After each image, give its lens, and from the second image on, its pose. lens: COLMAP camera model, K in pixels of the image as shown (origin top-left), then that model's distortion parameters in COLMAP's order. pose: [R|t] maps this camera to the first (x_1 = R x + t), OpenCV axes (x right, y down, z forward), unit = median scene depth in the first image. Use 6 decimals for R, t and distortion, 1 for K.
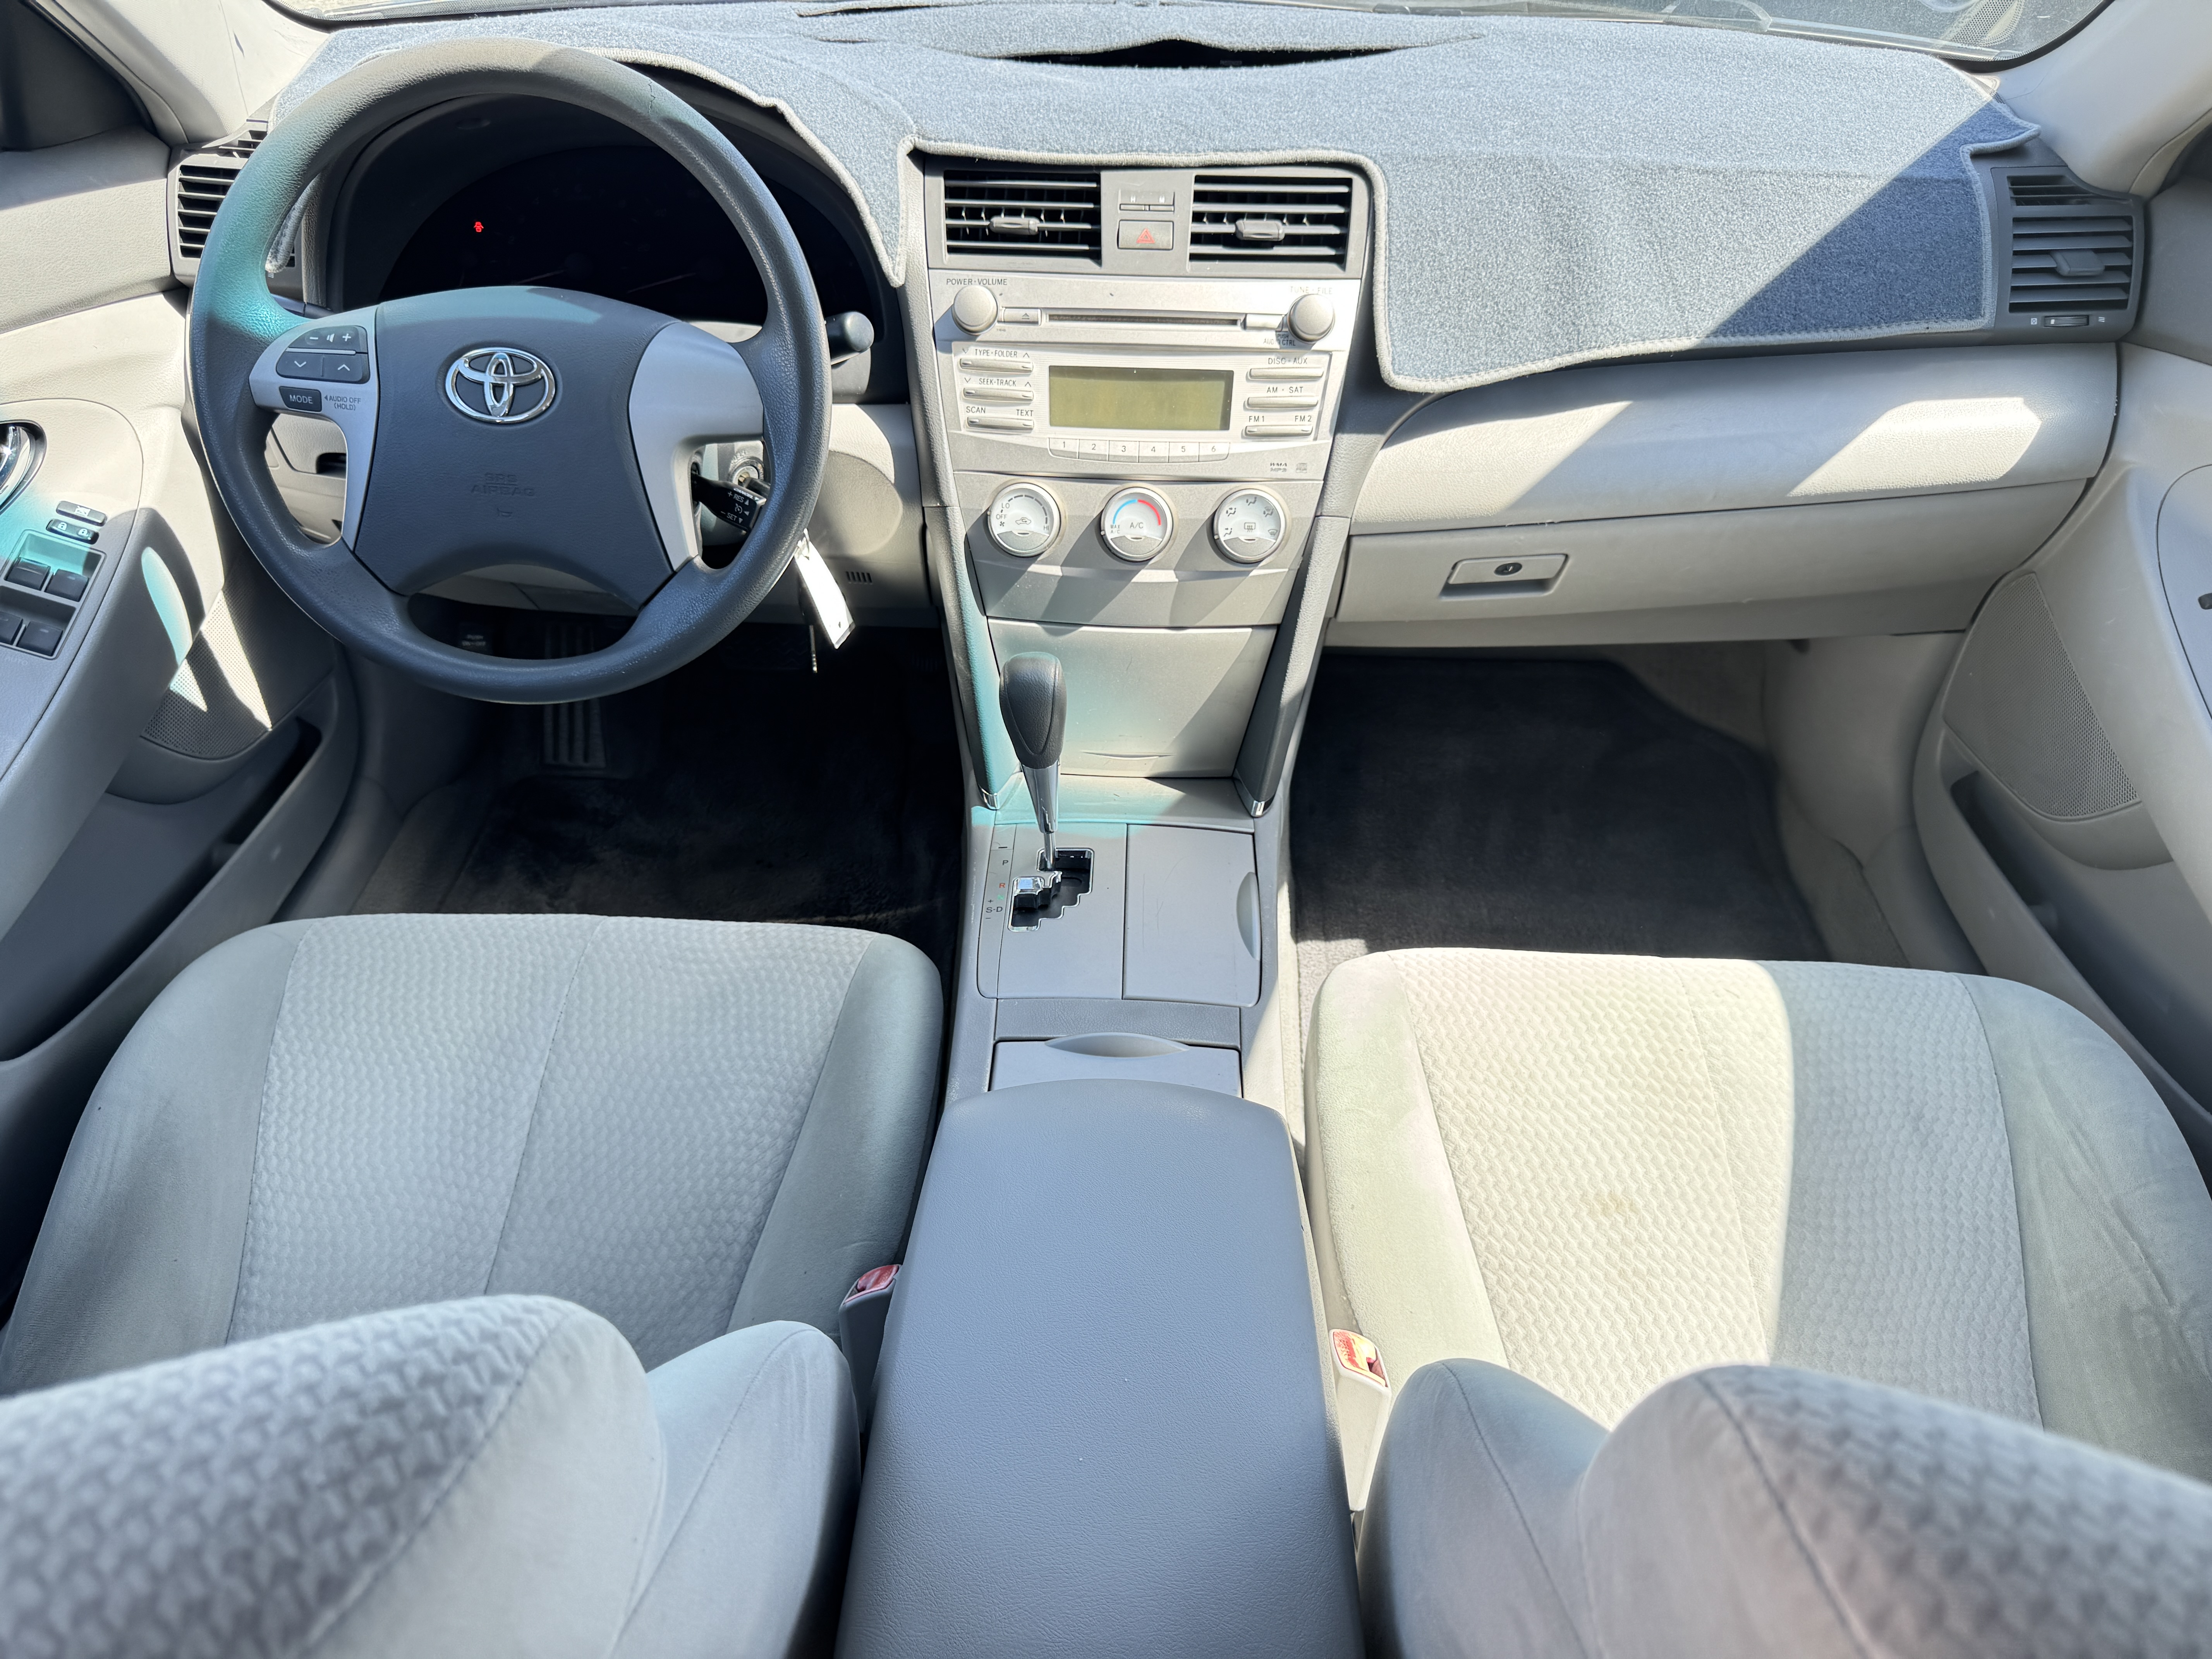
lens RADIAL K [[1552.3, 0, 1111.5], [0, 1552.3, 819.6], [0, 0, 1]] dist [0.000629, -0.026665]
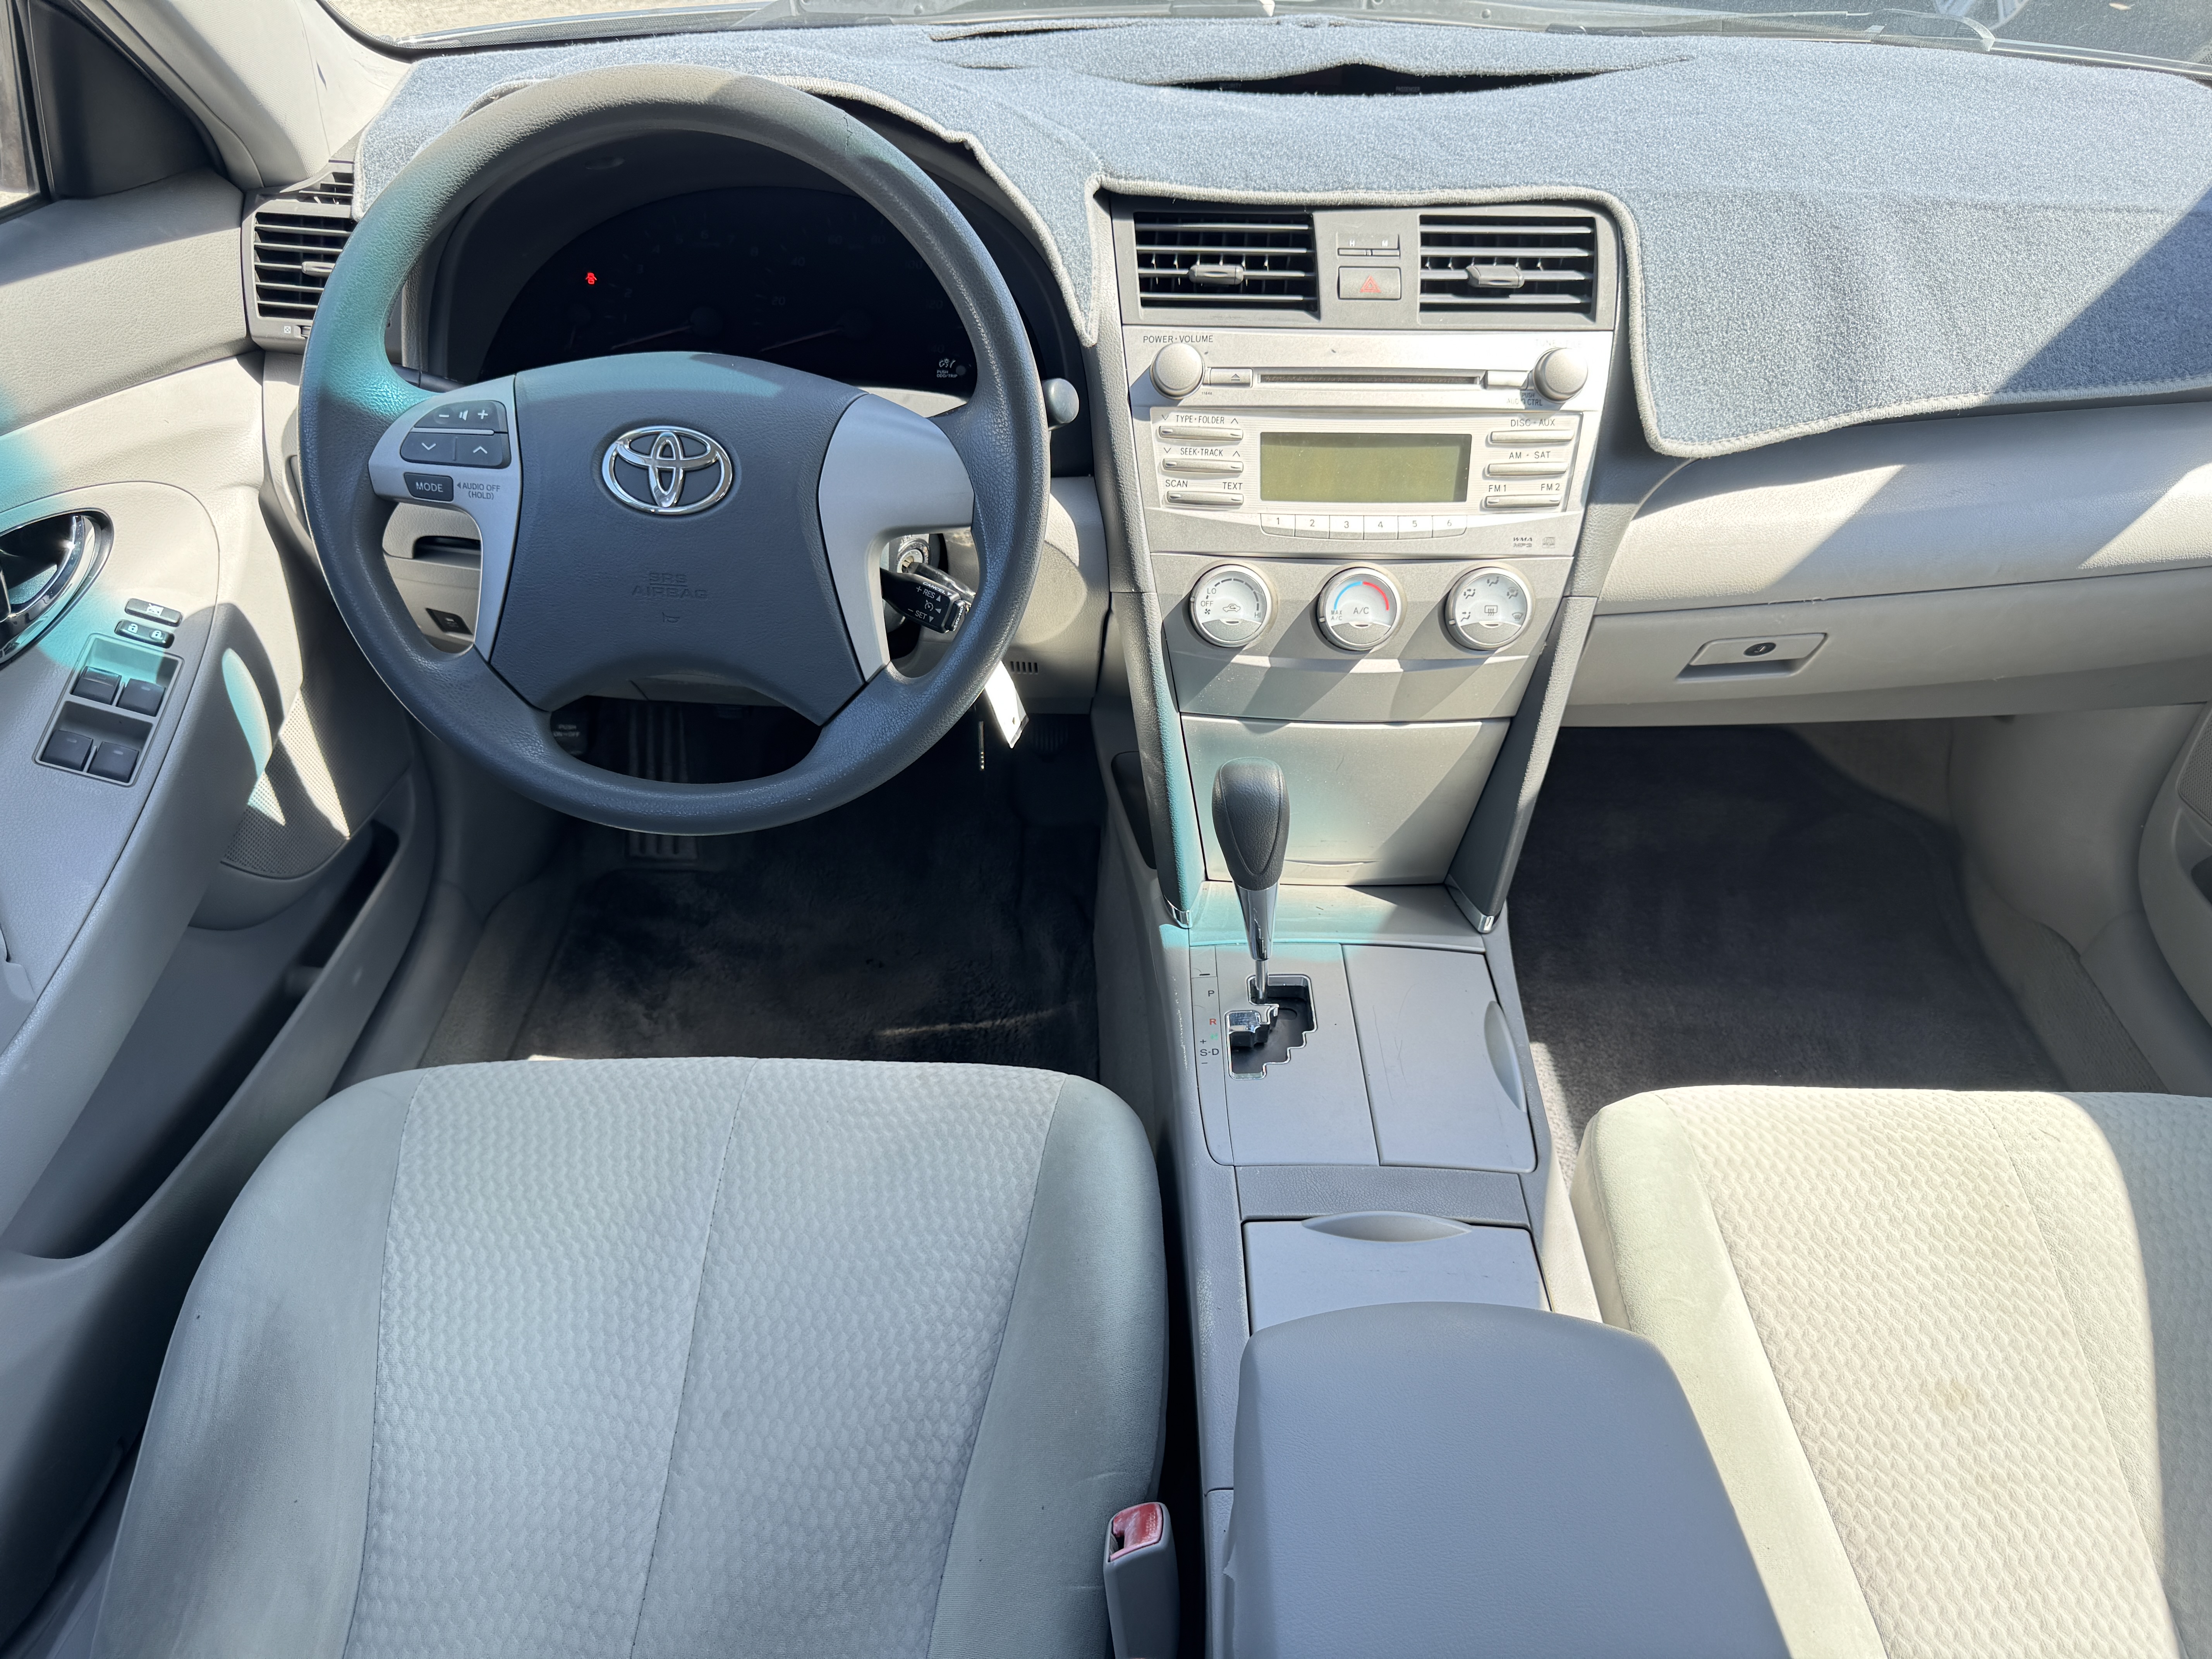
lens RADIAL K [[1552.3, 0, 1113.8], [0, 1552.3, 831.0], [0, 0, 1]] dist [0.000629, -0.026665]
pose [[0.999843, -0.014286, 0.010529, -0.137311], [0.014377, 0.999860, -0.008614, -0.060185], [-0.010405, 0.008764, 0.999907, 0.122705]]
